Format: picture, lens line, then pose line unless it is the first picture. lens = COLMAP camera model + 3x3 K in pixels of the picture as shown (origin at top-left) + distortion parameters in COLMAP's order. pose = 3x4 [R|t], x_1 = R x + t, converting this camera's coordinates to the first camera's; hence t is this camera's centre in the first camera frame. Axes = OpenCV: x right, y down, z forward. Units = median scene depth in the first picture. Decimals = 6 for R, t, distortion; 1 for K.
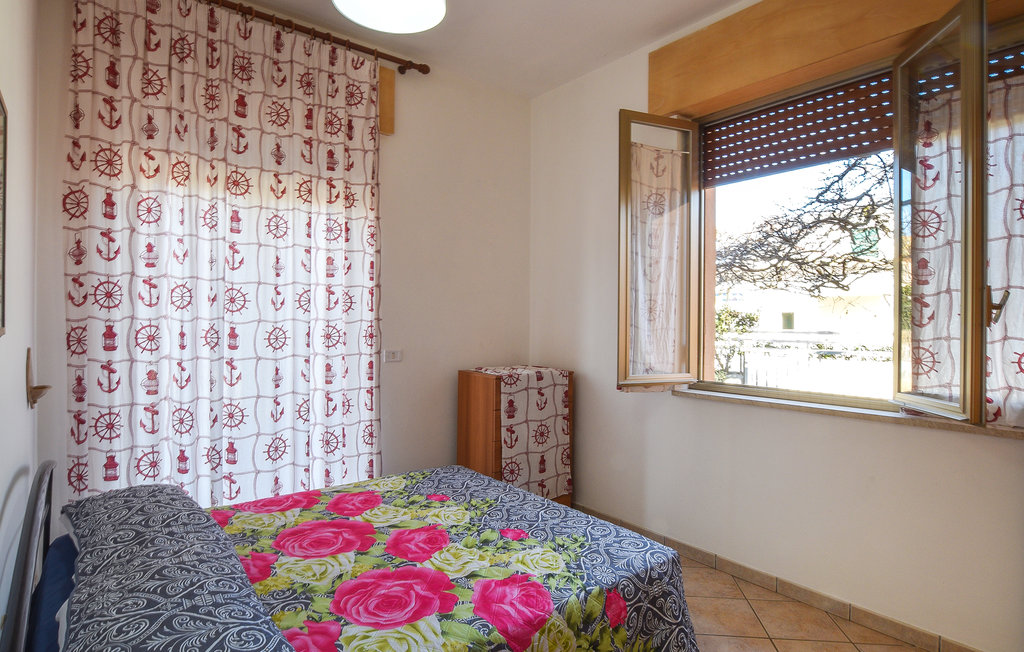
lens RADIAL K [[548.1, 0, 512.0], [0, 548.1, 326.0], [0, 0, 1]] dist [-0.020975, -0.000729]
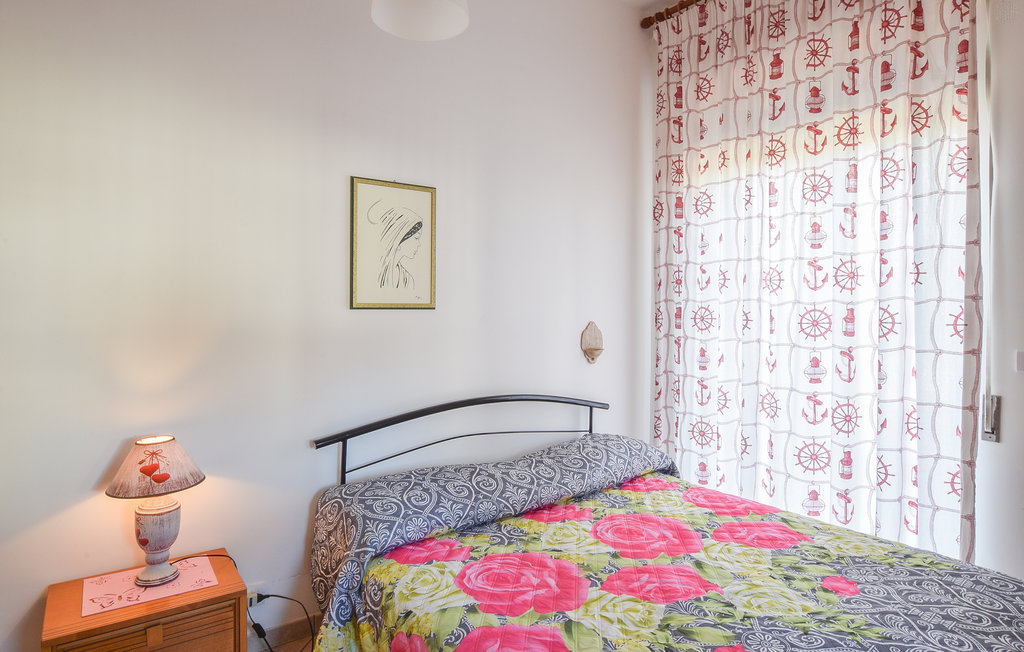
lens RADIAL K [[567.6, 0, 509.7], [0, 567.6, 309.7], [0, 0, 1]] dist [-0.006404, -0.001031]
pose [[-0.030876, -0.008332, -0.999488, 0.590872], [-0.014291, 0.999867, -0.007894, 0.020990], [0.999421, 0.014040, -0.030991, 0.758017]]
